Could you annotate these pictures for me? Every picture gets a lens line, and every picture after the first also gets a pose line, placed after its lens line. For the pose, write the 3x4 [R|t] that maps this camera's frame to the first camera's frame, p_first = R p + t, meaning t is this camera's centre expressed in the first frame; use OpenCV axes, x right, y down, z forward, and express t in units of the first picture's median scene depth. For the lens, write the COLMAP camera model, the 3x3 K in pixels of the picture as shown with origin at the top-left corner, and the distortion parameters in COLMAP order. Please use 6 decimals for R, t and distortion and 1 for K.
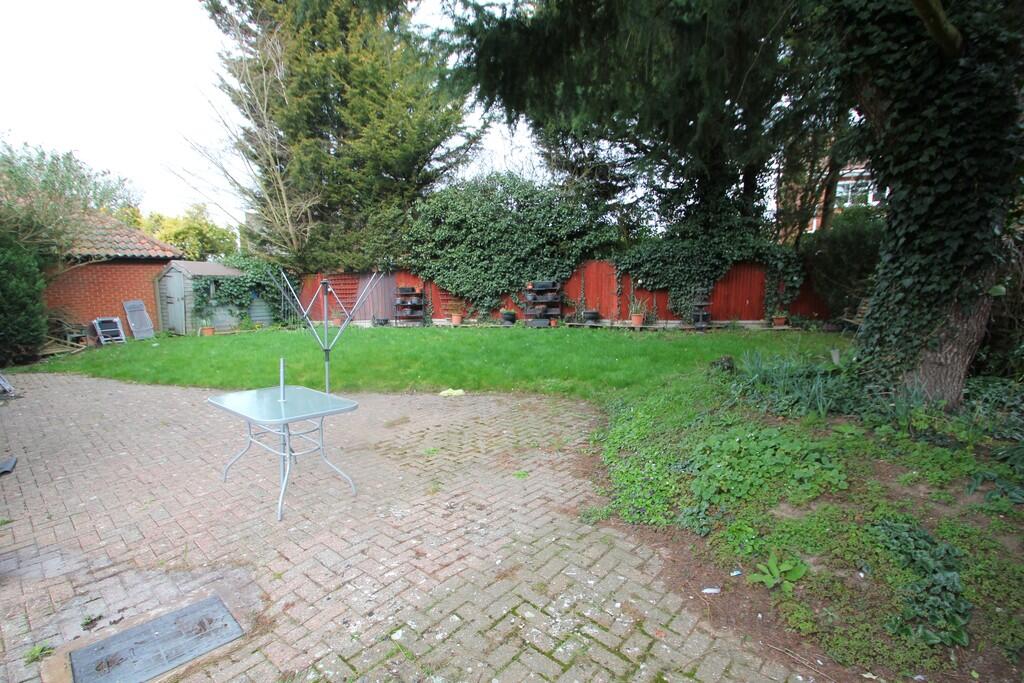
lens RADIAL K [[484.8, 0, 518.9], [0, 484.8, 344.9], [0, 0, 1]] dist [0.015388, -0.016298]
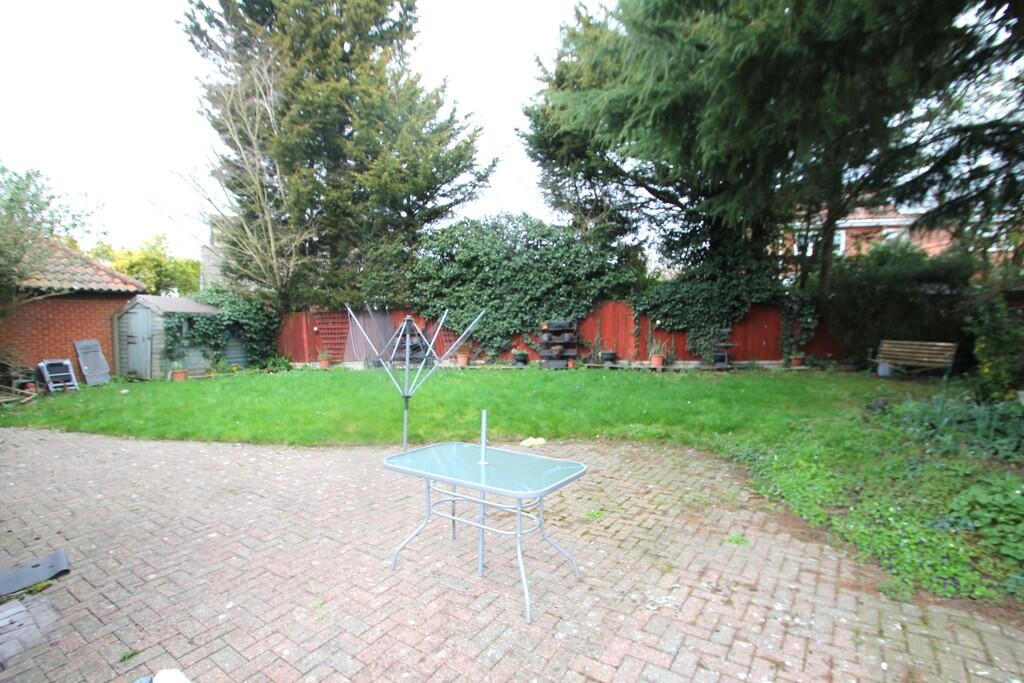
lens RADIAL K [[484.8, 0, 518.9], [0, 484.8, 344.9], [0, 0, 1]] dist [0.015388, -0.016298]
pose [[0.991780, 0.001293, 0.127946, -0.154624], [0.009616, 0.996368, -0.084606, -0.002592], [-0.127591, 0.085141, 0.988166, 0.053627]]
